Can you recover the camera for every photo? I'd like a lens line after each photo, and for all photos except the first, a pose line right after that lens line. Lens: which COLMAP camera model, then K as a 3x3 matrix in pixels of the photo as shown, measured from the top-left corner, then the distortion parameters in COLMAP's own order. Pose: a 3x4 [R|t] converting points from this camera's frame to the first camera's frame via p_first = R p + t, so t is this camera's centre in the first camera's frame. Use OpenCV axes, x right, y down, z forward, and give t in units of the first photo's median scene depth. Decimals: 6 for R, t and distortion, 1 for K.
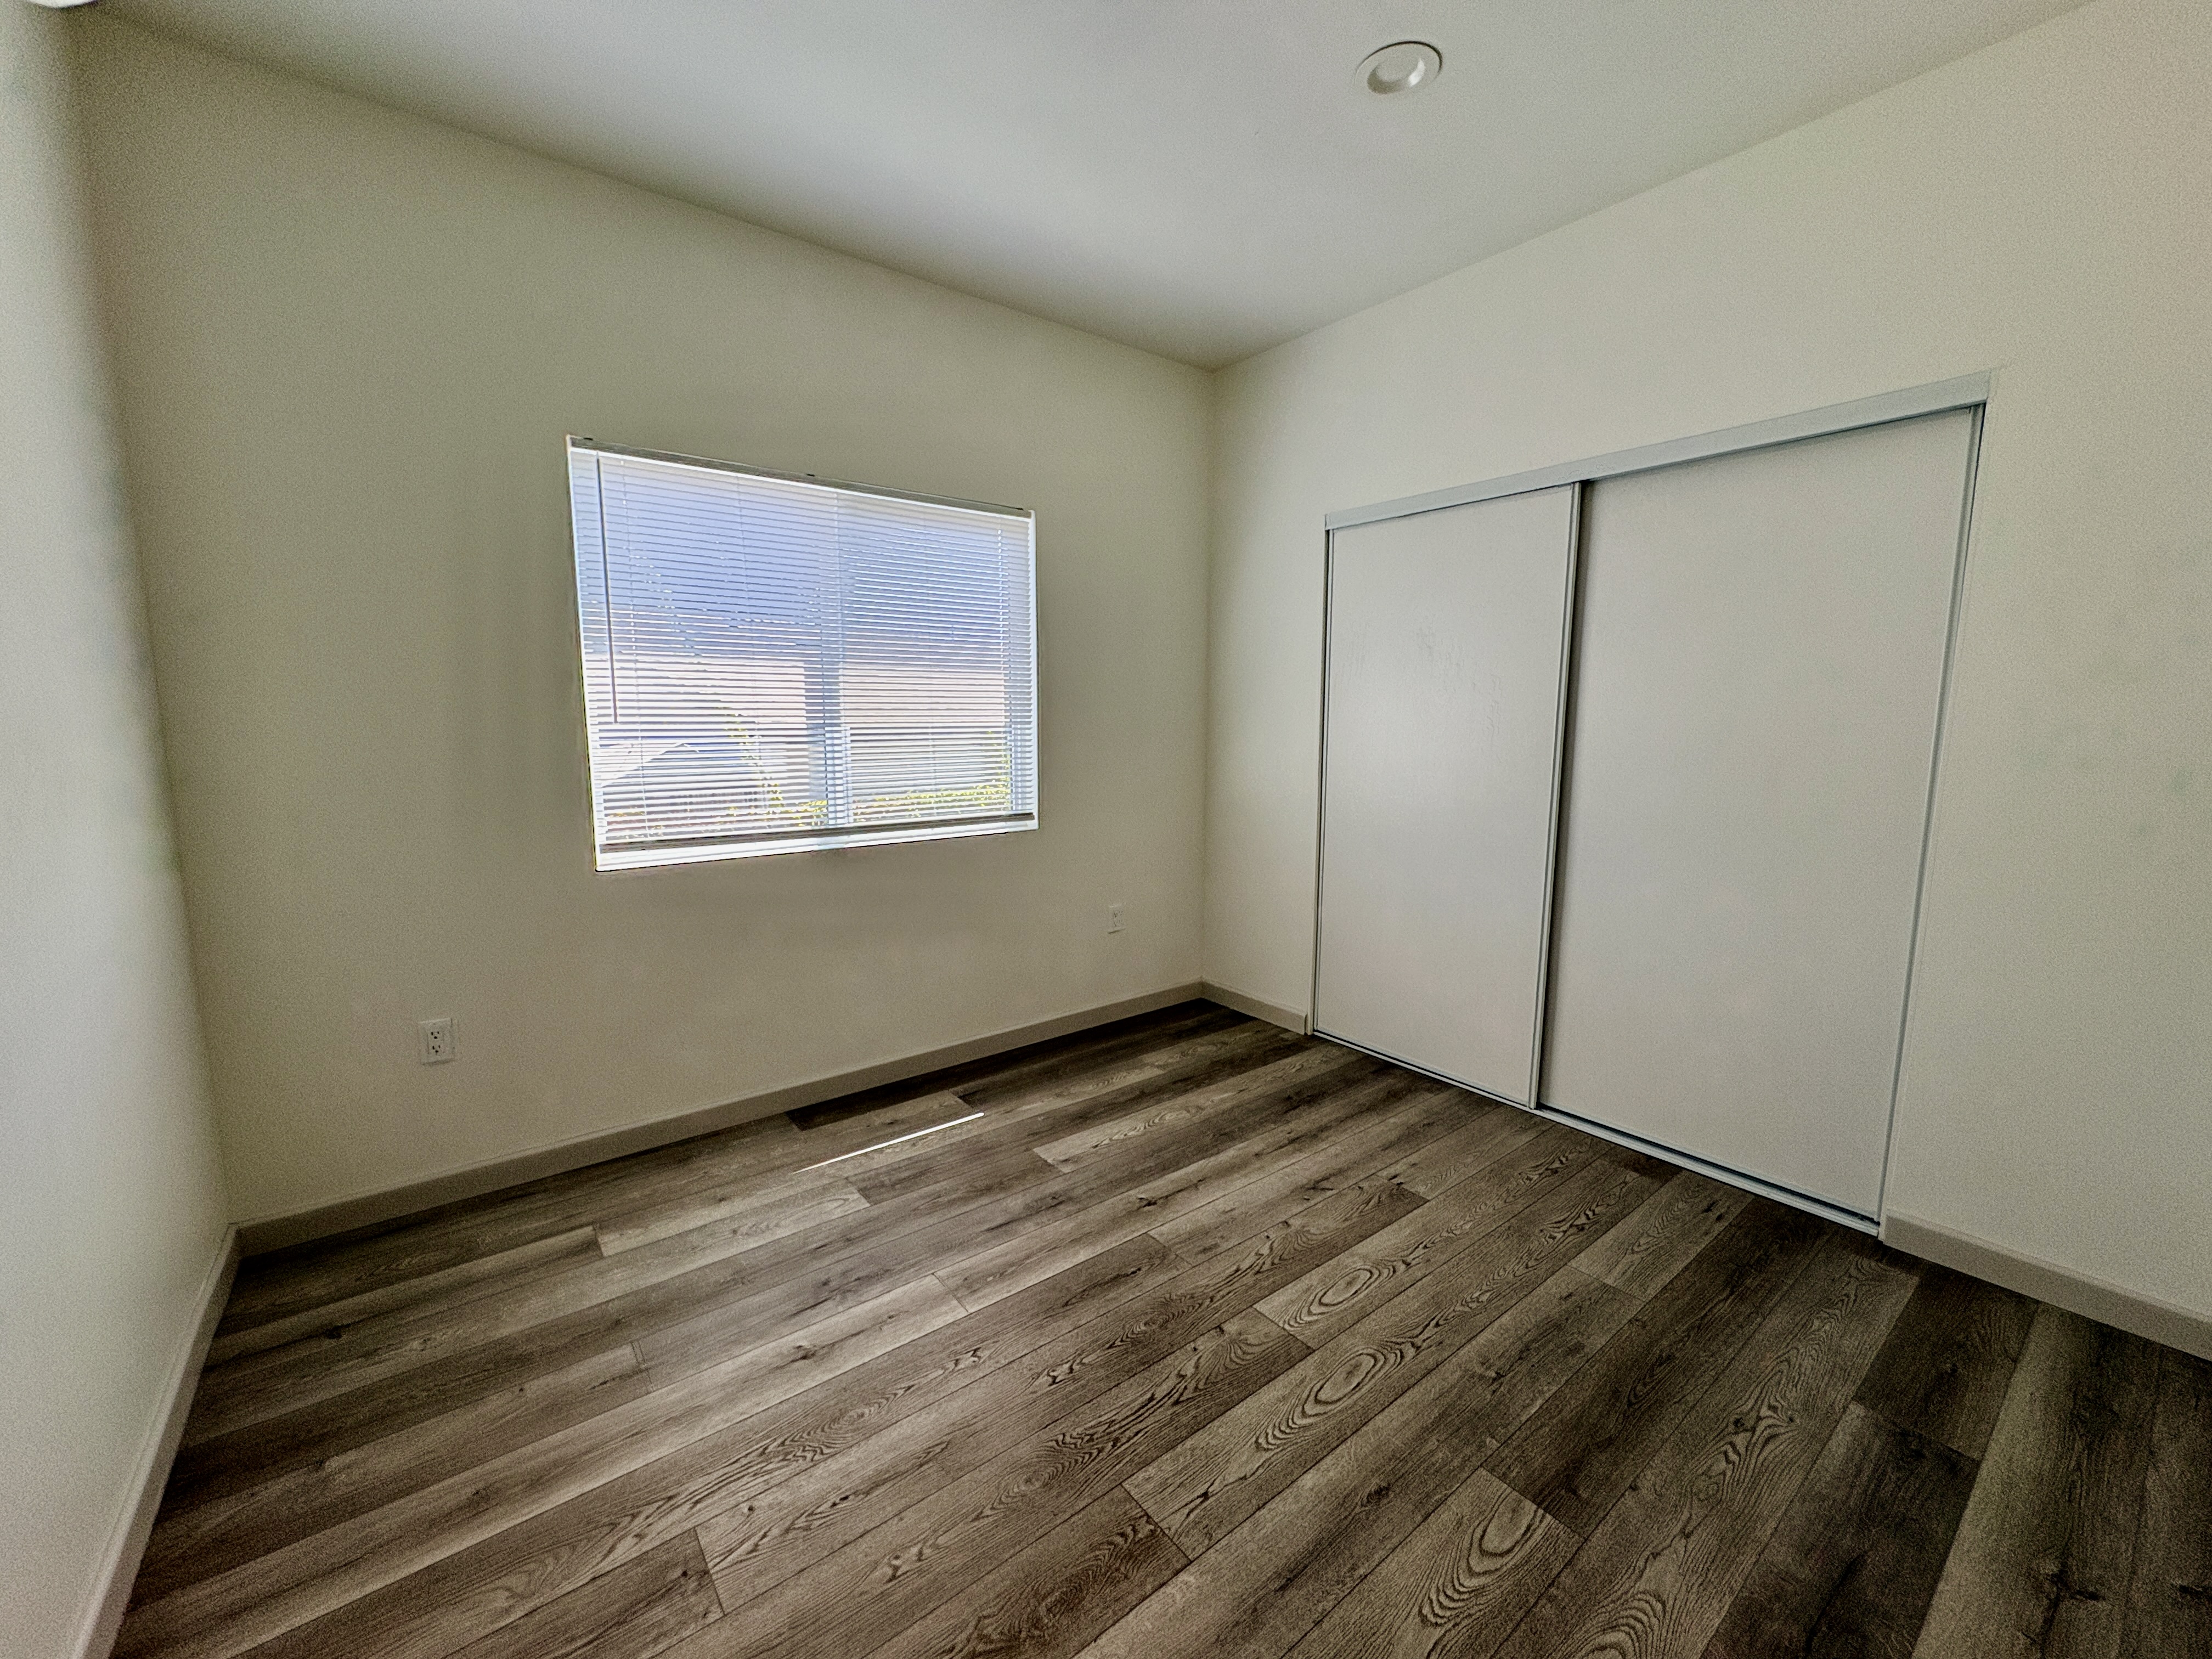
lens RADIAL K [[882.4, 0, 1106.0], [0, 882.4, 829.5], [0, 0, 1]] dist [-0.000411, 0.000085]
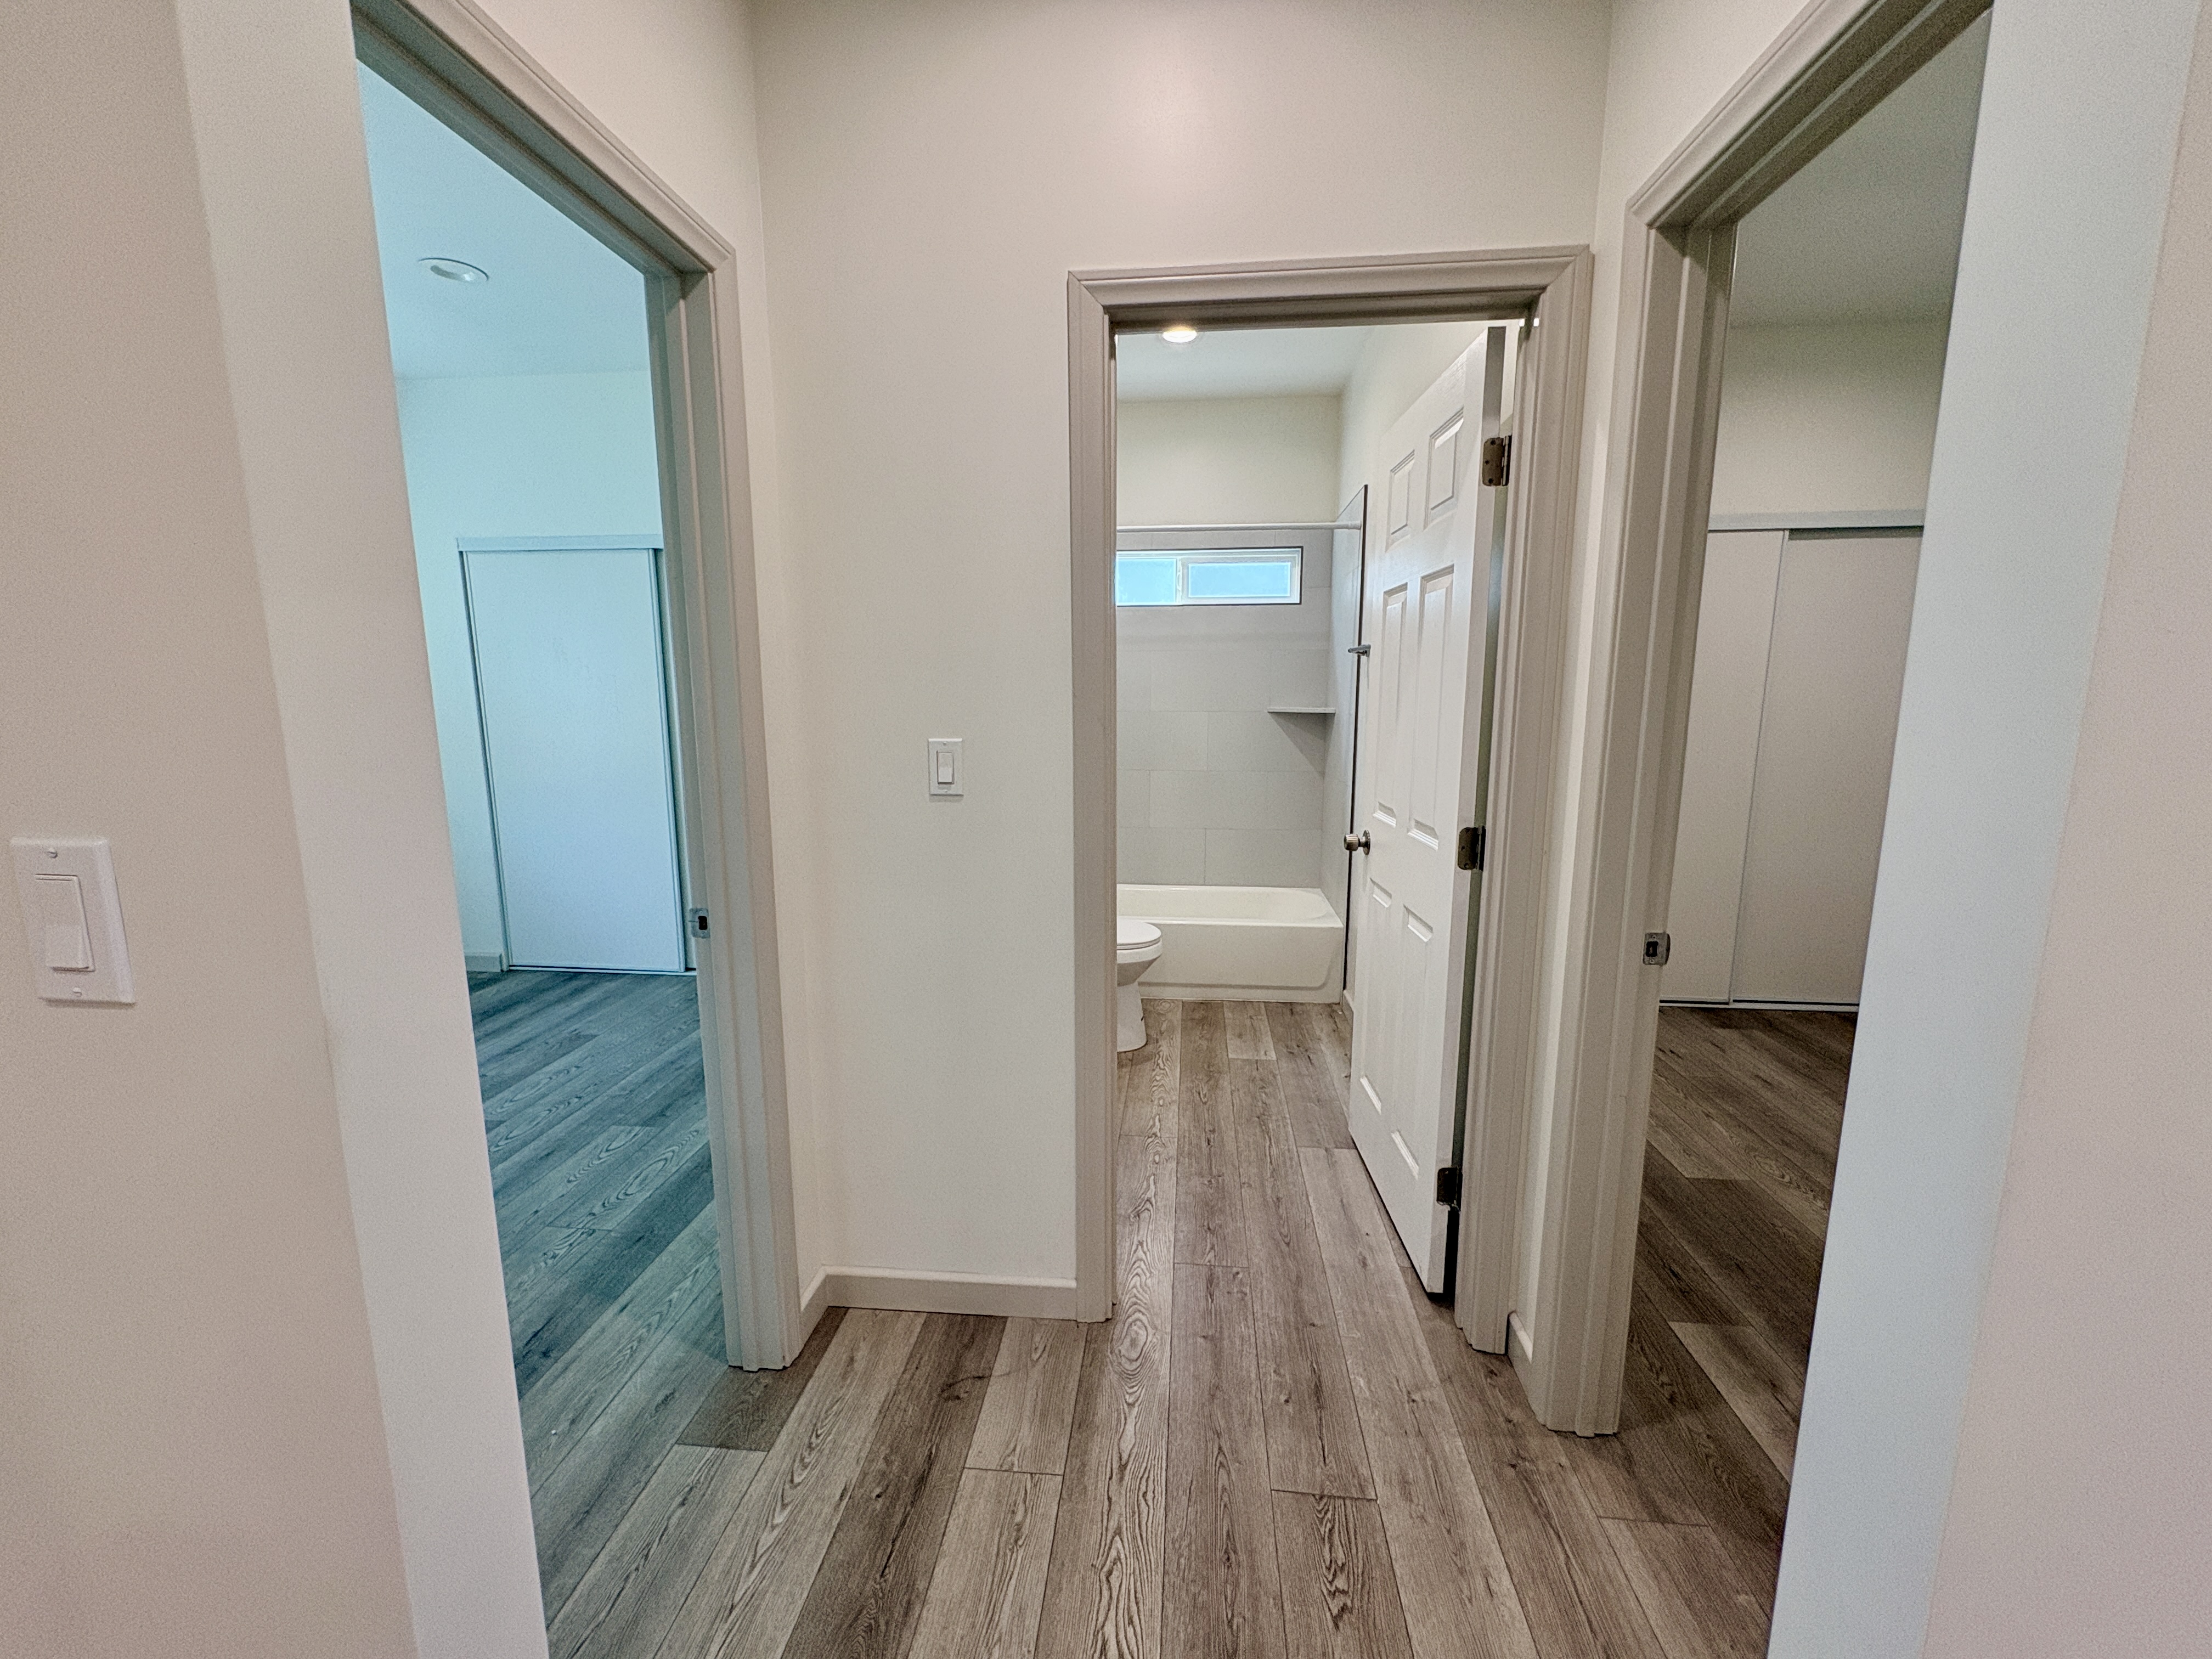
lens RADIAL K [[882.4, 0, 1106.0], [0, 882.4, 829.5], [0, 0, 1]] dist [-0.000411, 0.000085]
pose [[0.689426, -0.114628, 0.715229, -0.064710], [0.097835, 0.993087, 0.064854, 0.064336], [-0.717718, 0.025262, 0.695875, -0.635326]]
